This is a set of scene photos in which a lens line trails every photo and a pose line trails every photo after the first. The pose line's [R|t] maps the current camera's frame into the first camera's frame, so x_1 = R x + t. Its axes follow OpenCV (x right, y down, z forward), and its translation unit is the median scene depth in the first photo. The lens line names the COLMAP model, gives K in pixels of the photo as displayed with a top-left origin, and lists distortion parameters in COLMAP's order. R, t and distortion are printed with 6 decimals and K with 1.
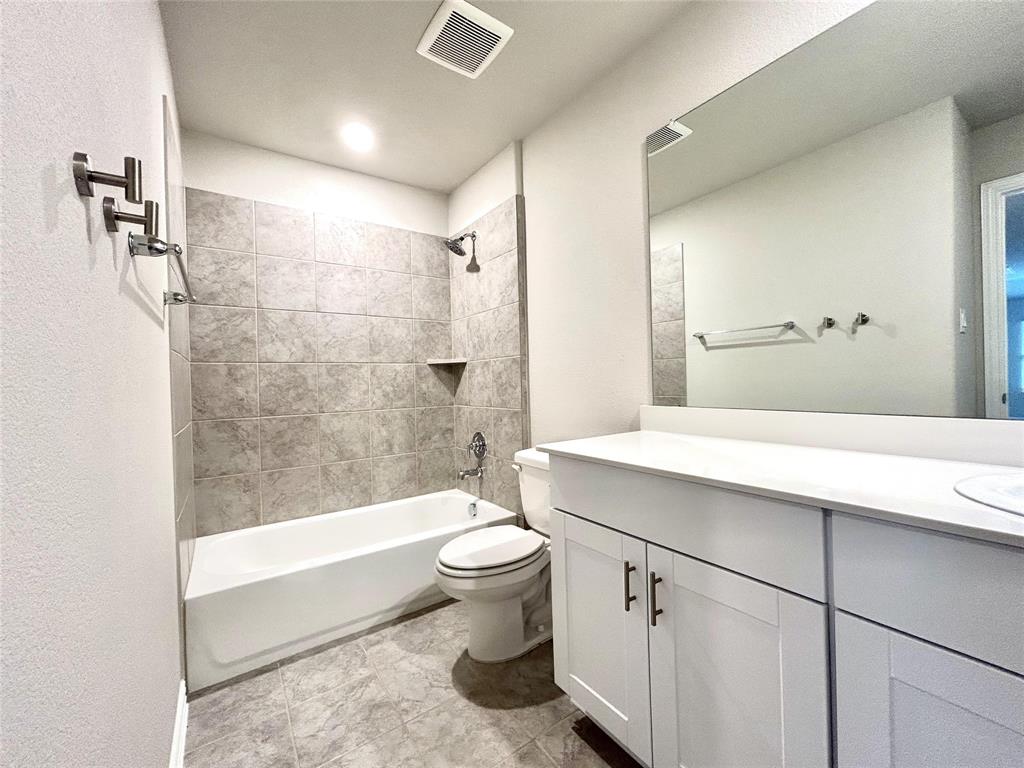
lens RADIAL K [[412.7, 0, 505.2], [0, 412.7, 384.3], [0, 0, 1]] dist [0.000598, 0.000291]
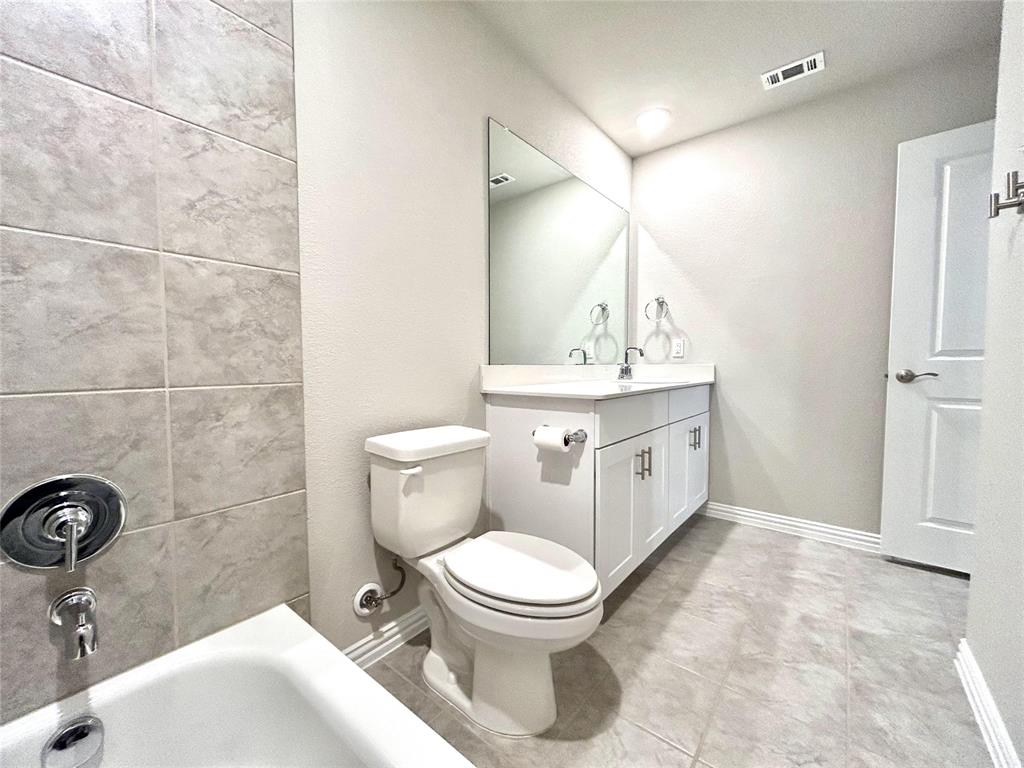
lens RADIAL K [[412.7, 0, 505.2], [0, 412.7, 384.3], [0, 0, 1]] dist [0.000598, 0.000291]
pose [[-0.280442, -0.025700, 0.959527, -0.476331], [0.013000, 0.999448, 0.030568, 0.046761], [-0.959783, 0.021046, -0.279953, 0.843716]]
